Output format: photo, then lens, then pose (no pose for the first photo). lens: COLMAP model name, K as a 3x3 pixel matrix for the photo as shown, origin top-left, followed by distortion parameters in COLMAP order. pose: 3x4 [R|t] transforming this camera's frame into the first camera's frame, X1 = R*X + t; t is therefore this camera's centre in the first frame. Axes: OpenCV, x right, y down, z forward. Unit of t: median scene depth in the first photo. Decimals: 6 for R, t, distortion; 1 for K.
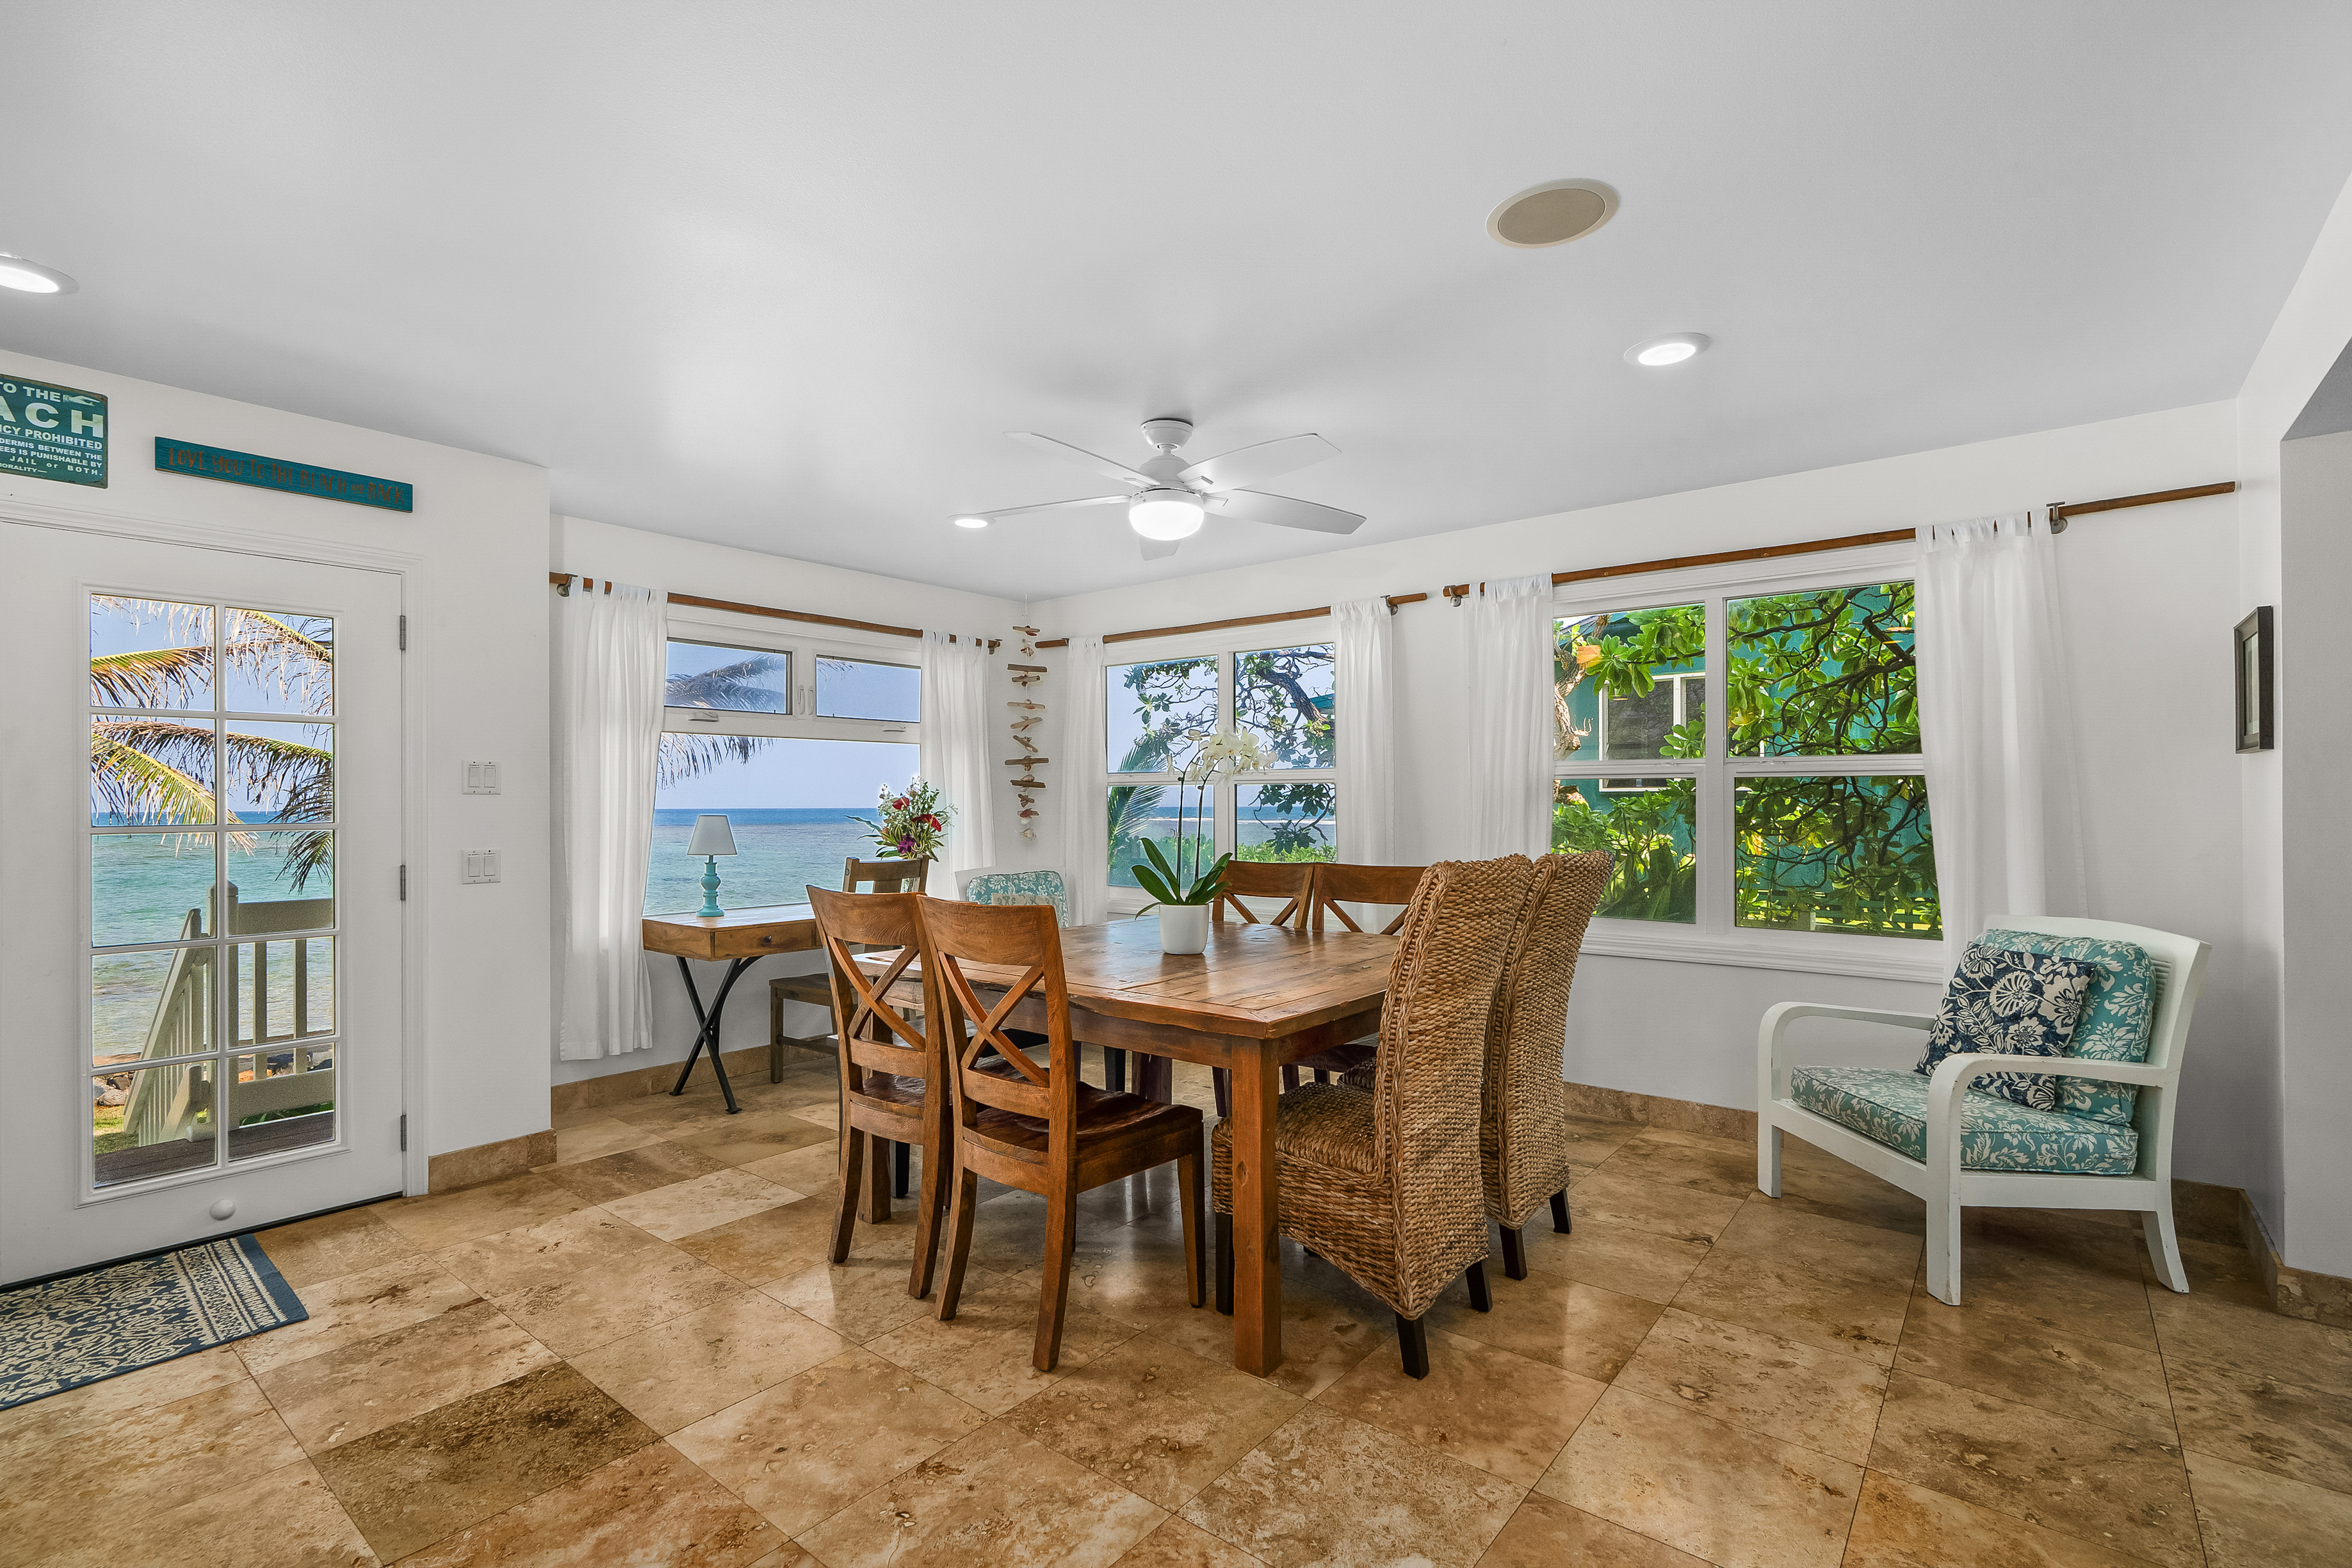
lens RADIAL K [[1064.7, 0, 1126.1], [0, 1064.7, 794.3], [0, 0, 1]] dist [0.001973, 0.000349]
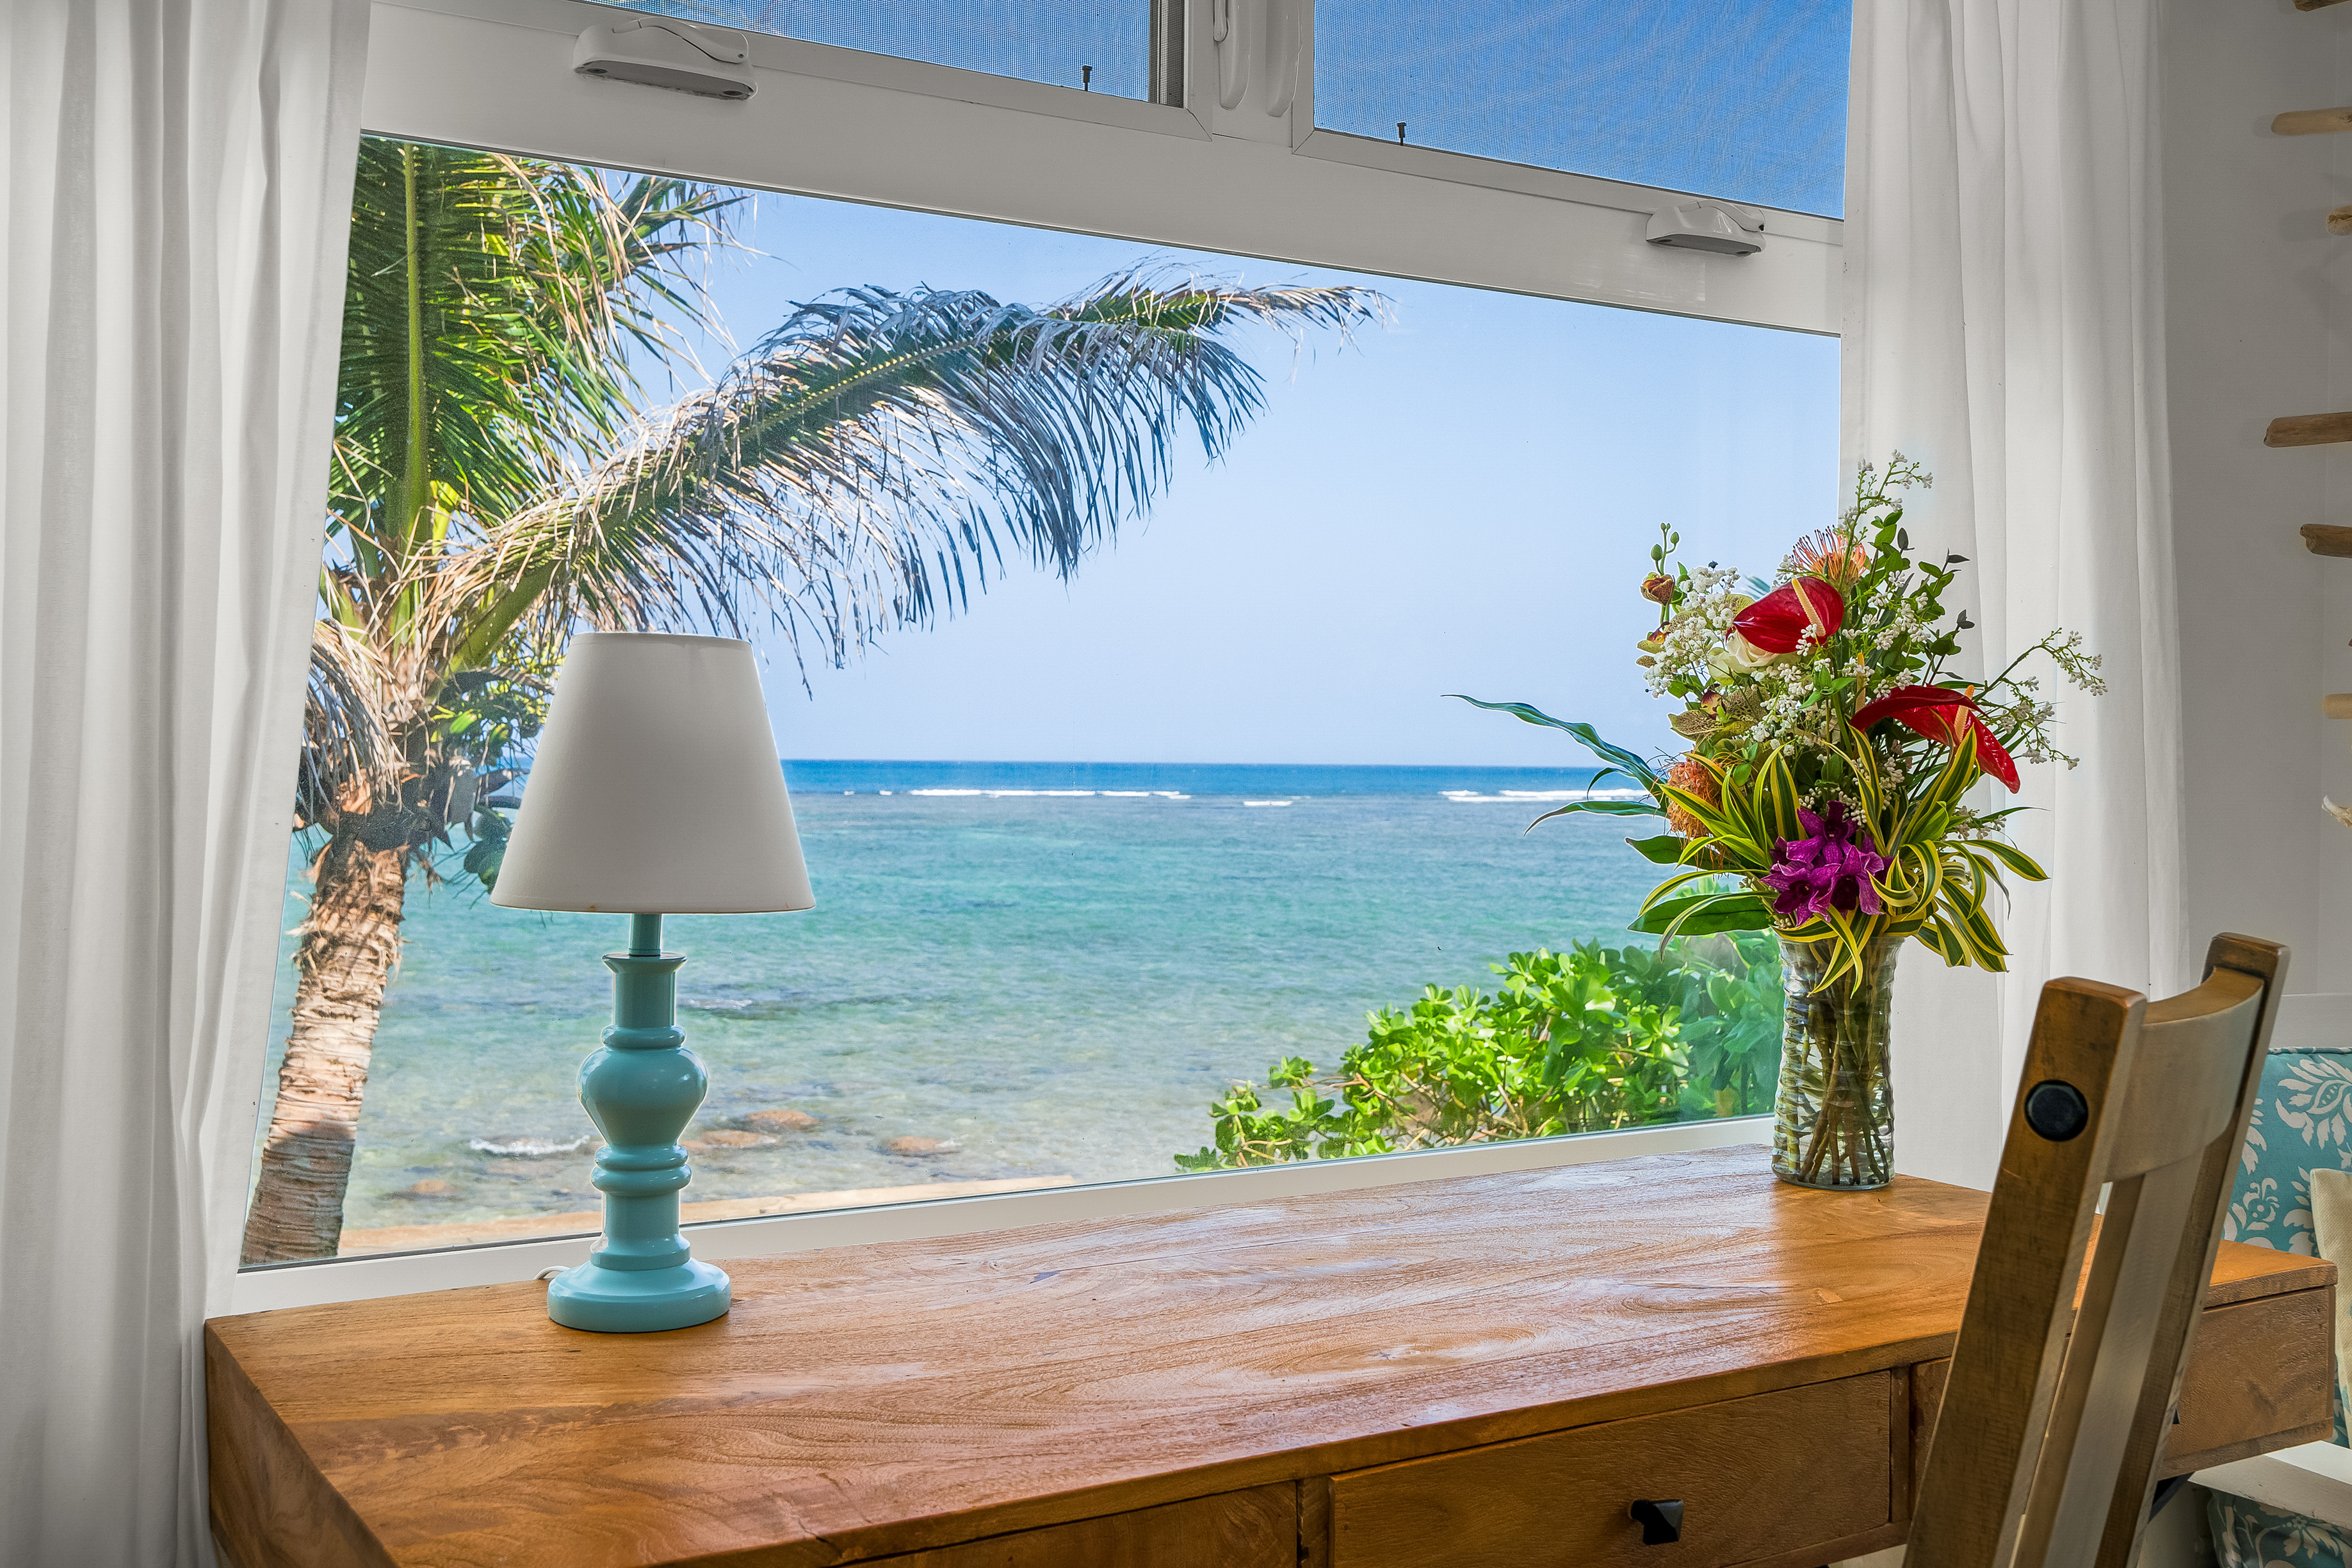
lens RADIAL K [[2333.5, 0, 1176.0], [0, 2333.5, 784.0], [0, 0, 1]] dist [0.013996, 0.016004]
pose [[0.949593, -0.000763, -0.313483, -0.186953], [0.001699, 0.999995, 0.002713, 0.033260], [0.313479, -0.003109, 0.949590, 0.619482]]
